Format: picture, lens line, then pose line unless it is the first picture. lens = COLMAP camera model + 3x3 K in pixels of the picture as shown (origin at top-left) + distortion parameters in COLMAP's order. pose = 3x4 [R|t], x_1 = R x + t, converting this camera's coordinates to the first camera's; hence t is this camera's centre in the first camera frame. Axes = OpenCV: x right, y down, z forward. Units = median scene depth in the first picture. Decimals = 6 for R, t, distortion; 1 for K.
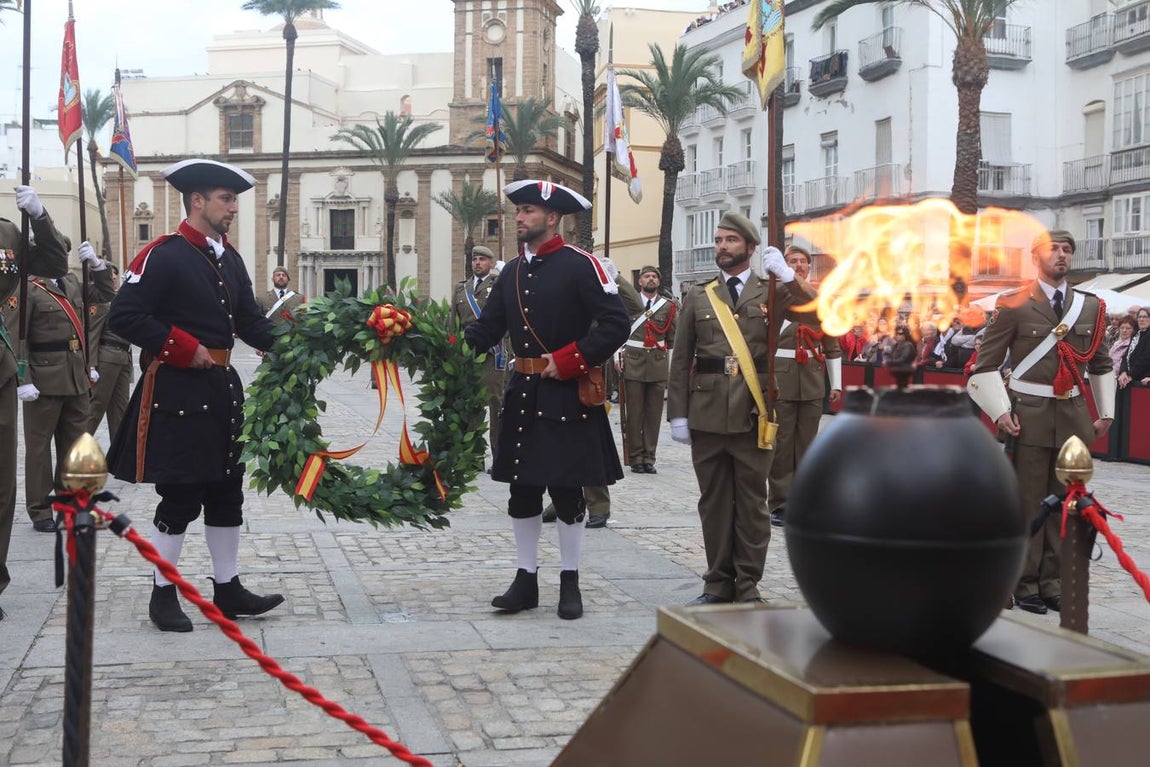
lens RADIAL K [[1320.6, 0, 574.6], [0, 1320.6, 385.9], [0, 0, 1]] dist [-0.072583, 0.139471]
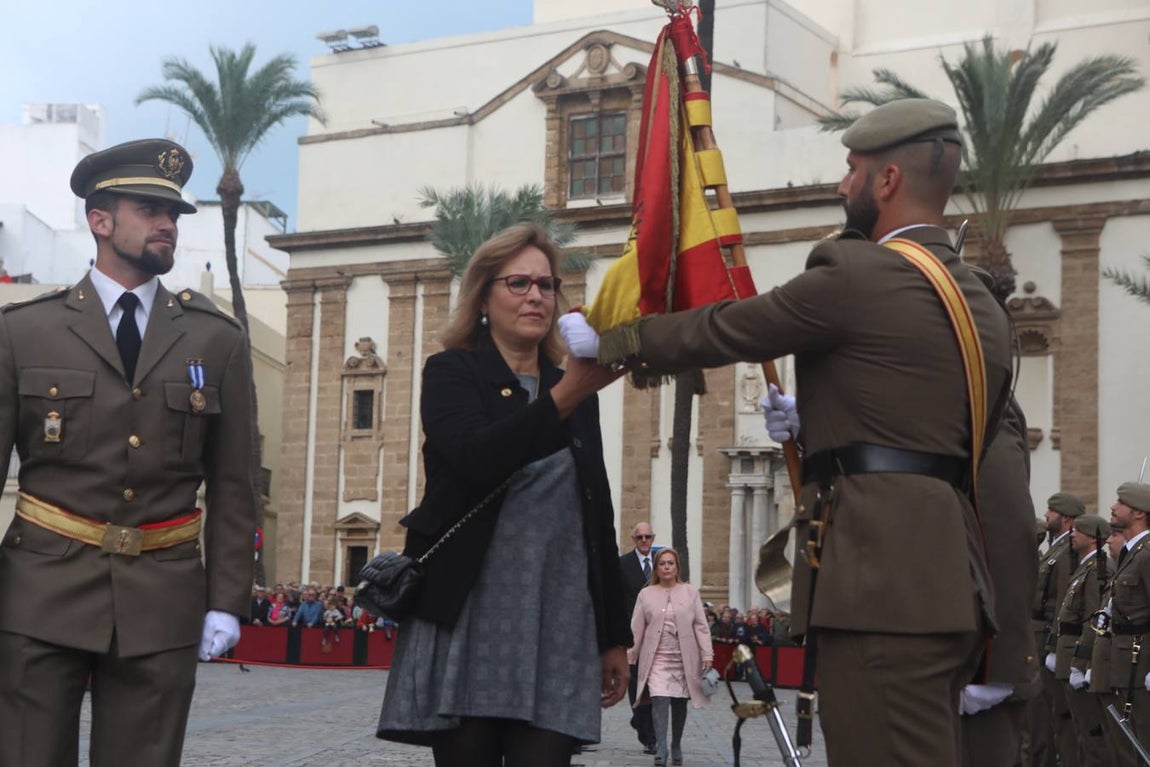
lens RADIAL K [[2103.4, 0, 575.0], [0, 2103.4, 383.5], [0, 0, 1]] dist [0.243219, -0.311716]
pose [[0.958041, -0.015744, -0.286199, -0.078183], [-0.033878, 0.985272, -0.167606, -0.017075], [0.284623, 0.170269, 0.943397, 0.407745]]
